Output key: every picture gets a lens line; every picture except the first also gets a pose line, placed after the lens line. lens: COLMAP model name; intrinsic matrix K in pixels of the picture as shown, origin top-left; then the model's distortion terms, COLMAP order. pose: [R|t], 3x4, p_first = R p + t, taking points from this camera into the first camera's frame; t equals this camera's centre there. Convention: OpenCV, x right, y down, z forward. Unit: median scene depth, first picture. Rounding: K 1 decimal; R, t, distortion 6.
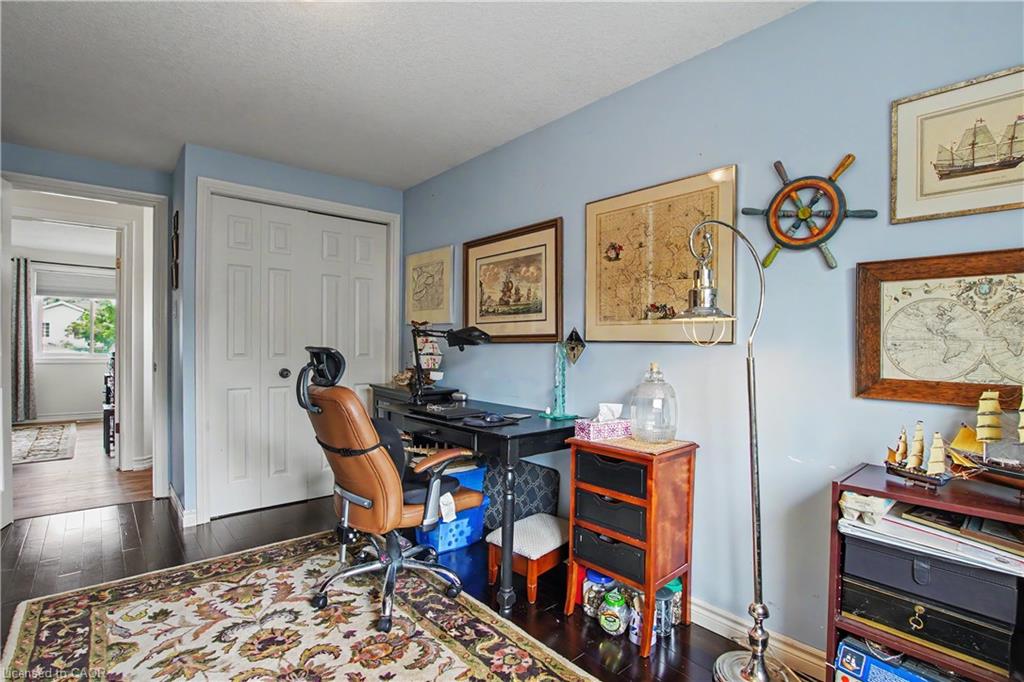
lens RADIAL K [[479.2, 0, 508.4], [0, 479.2, 344.9], [0, 0, 1]] dist [-0.028427, 0.000867]
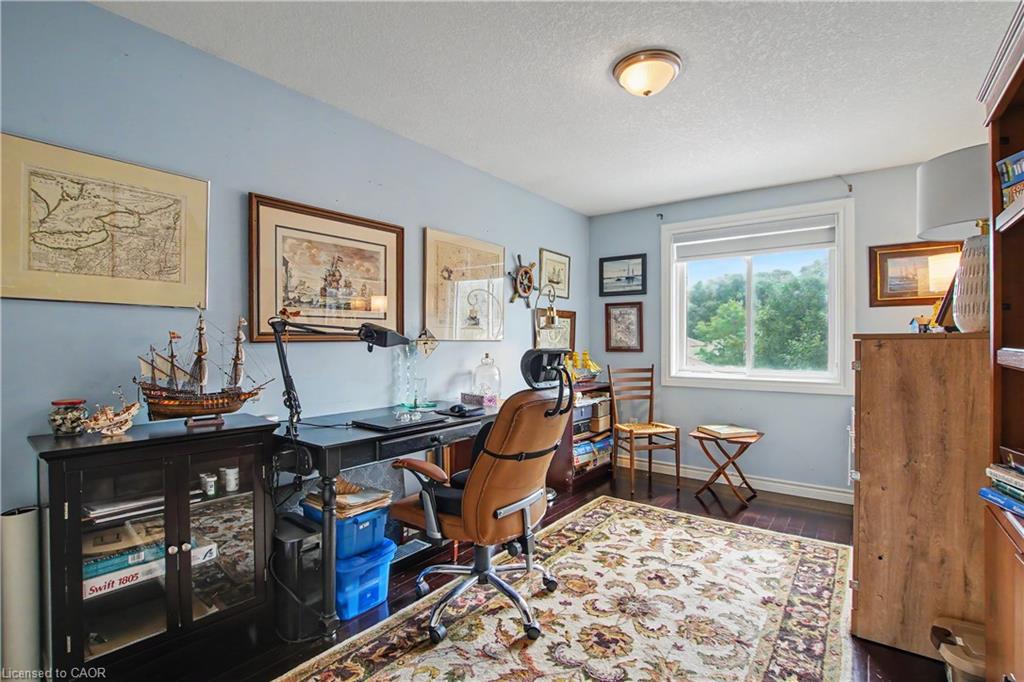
lens RADIAL K [[479.2, 0, 508.6], [0, 479.2, 338.8], [0, 0, 1]] dist [-0.028427, 0.000867]
pose [[-0.196954, -0.004999, 0.980400, -1.238678], [0.003546, 0.999977, 0.005811, -0.018423], [-0.980406, 0.004621, -0.196931, 1.188403]]
